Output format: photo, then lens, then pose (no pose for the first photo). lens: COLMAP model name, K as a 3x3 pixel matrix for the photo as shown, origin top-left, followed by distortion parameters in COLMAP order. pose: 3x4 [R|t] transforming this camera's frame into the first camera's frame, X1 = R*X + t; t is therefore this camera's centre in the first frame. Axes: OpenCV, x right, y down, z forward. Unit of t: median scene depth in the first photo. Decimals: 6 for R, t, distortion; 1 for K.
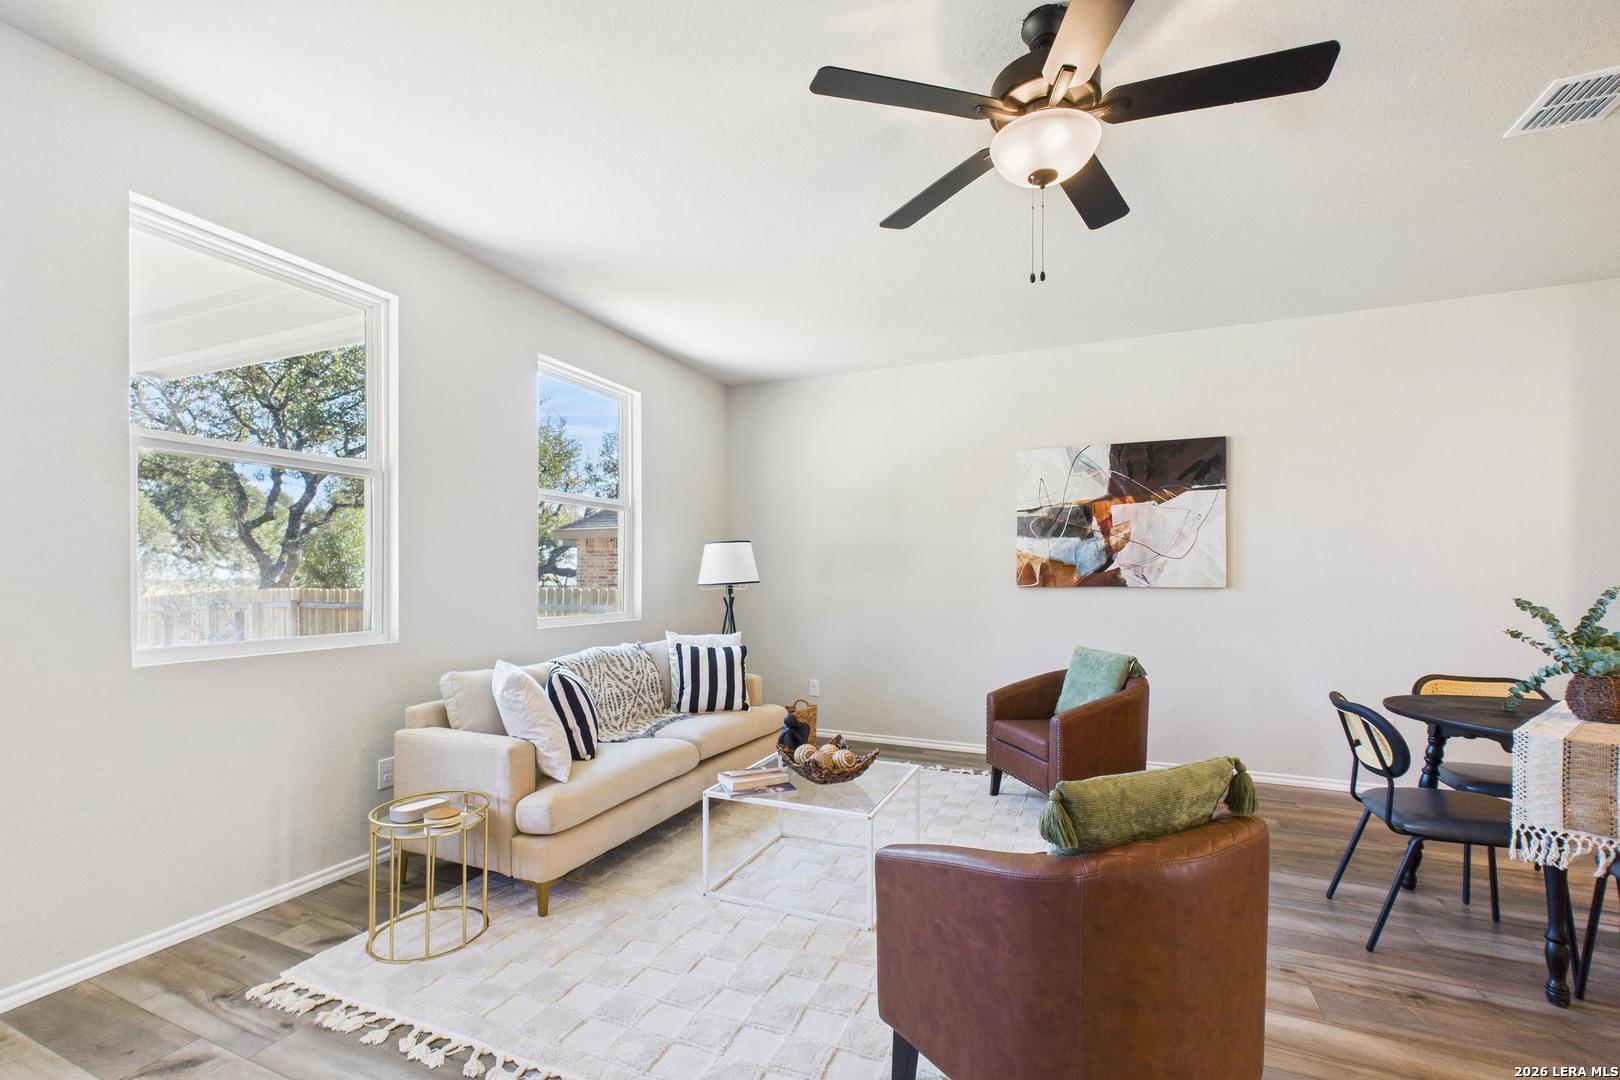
lens RADIAL K [[684.0, 0, 809.5], [0, 684.0, 576.4], [0, 0, 1]] dist [0.001223, -0.000278]
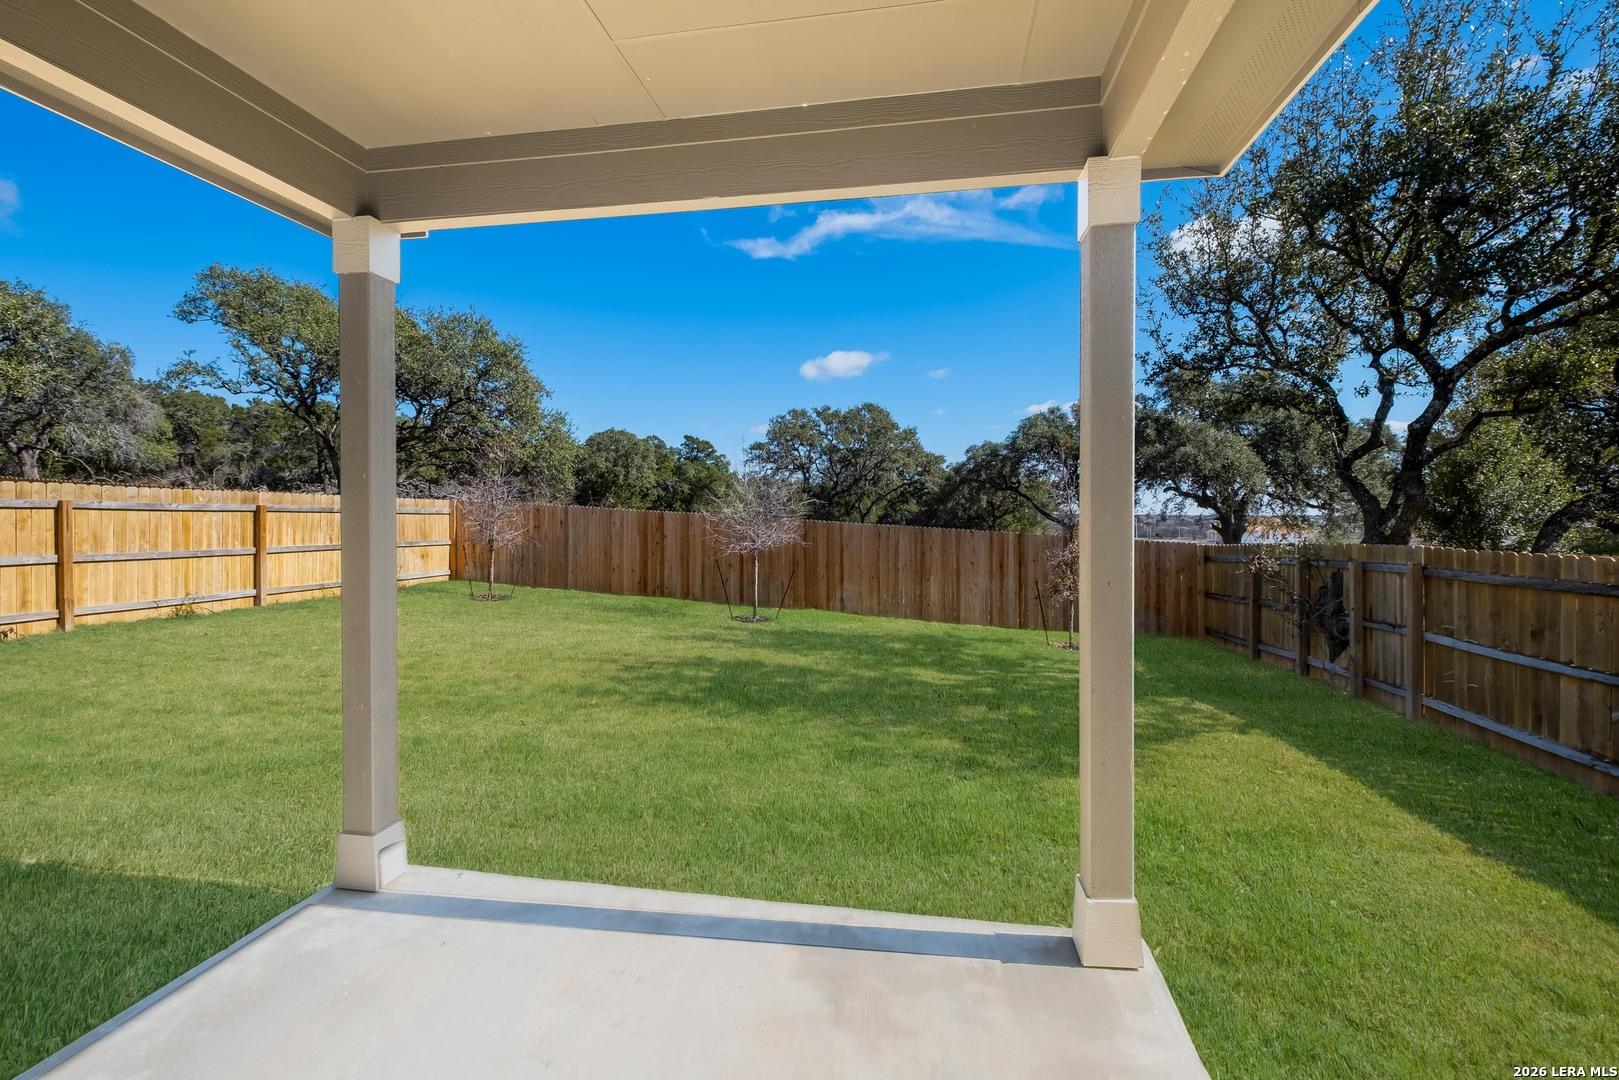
lens RADIAL K [[683.6, 0, 826.3], [0, 683.6, 521.2], [0, 0, 1]] dist [0.001223, -0.000278]
pose [[0.242050, 0.008353, -0.970228, -0.219468], [0.005705, 0.999933, 0.010032, -0.014669], [0.970247, -0.007963, 0.241987, 0.250165]]
